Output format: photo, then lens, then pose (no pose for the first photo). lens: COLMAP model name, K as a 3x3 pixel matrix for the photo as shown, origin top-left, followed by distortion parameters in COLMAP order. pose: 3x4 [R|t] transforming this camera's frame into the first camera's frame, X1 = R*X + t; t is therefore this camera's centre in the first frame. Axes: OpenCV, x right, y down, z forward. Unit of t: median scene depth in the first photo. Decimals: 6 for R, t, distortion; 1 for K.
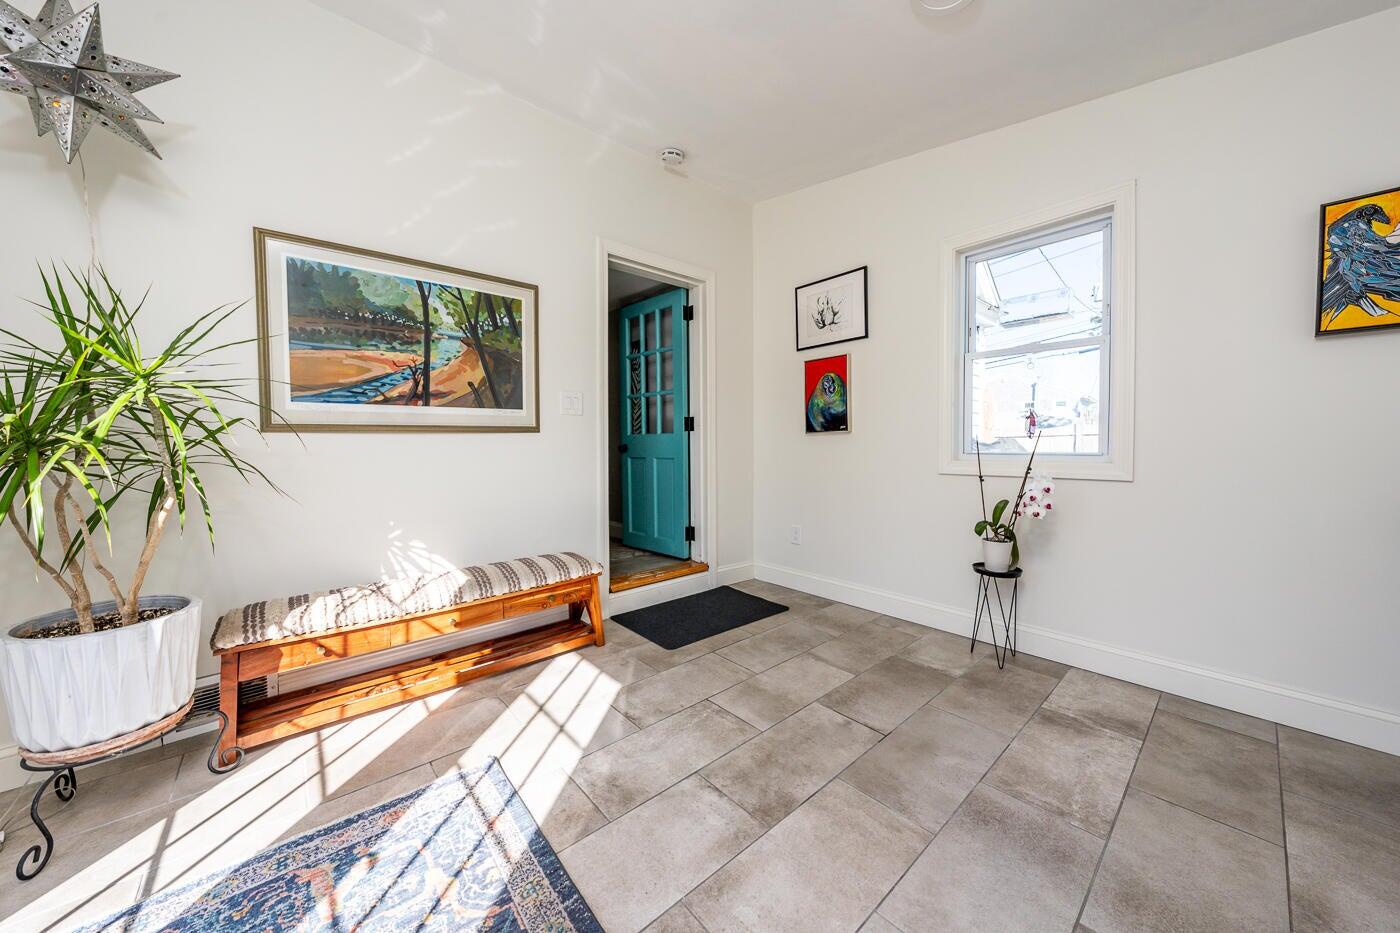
lens RADIAL K [[482.4, 0, 702.7], [0, 482.4, 459.4], [0, 0, 1]] dist [-0.002994, -0.001010]
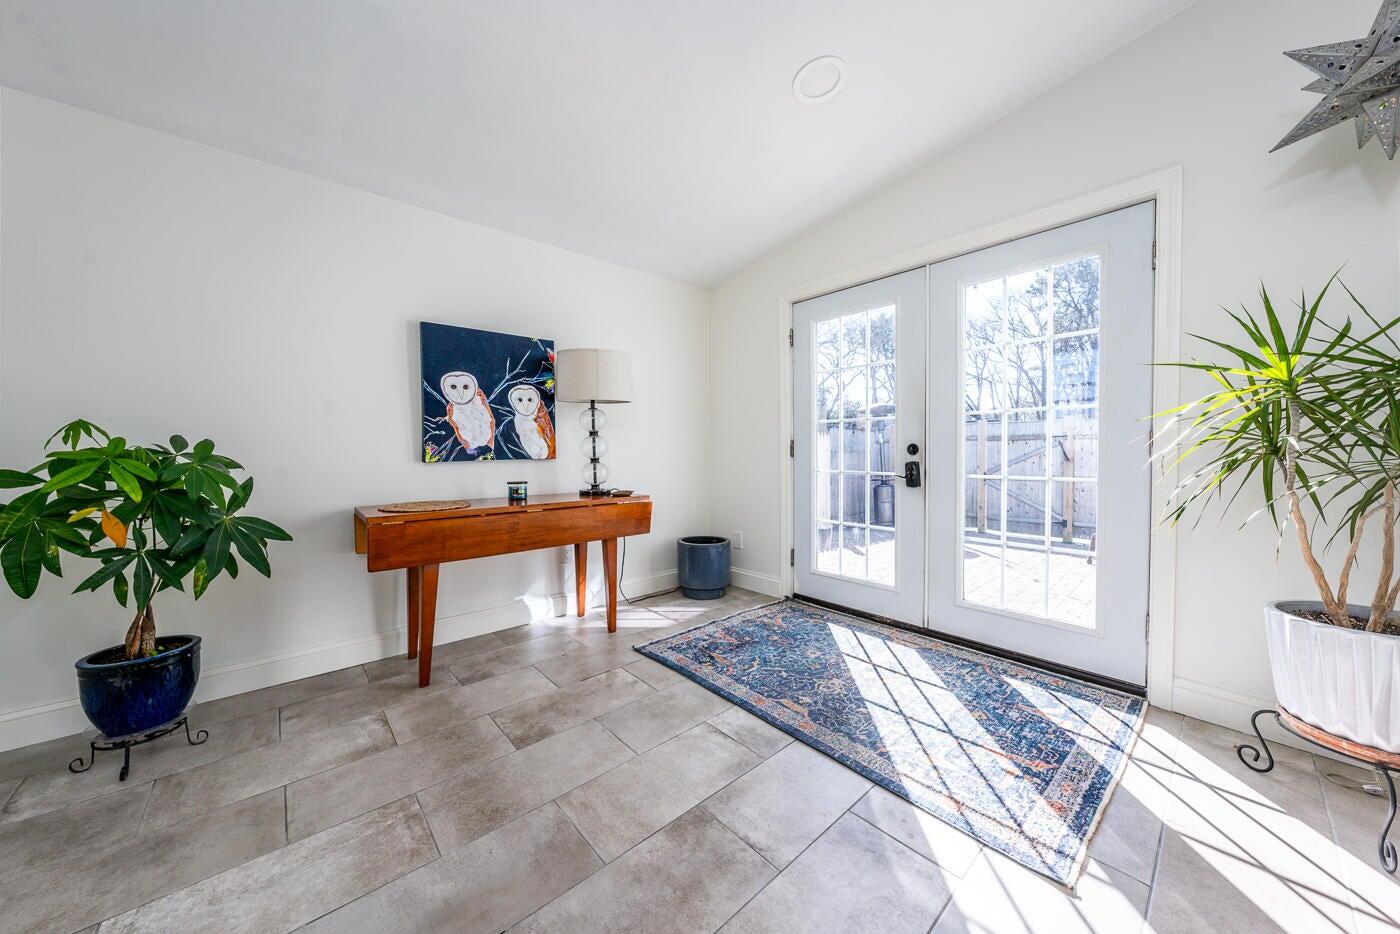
lens RADIAL K [[482.4, 0, 699.3], [0, 482.4, 461.6], [0, 0, 1]] dist [-0.002994, -0.001010]
pose [[-0.999770, 0.013193, -0.016927, 0.139650], [0.012240, 0.998398, 0.055235, -0.069195], [0.017628, 0.055016, -0.998330, 1.967682]]
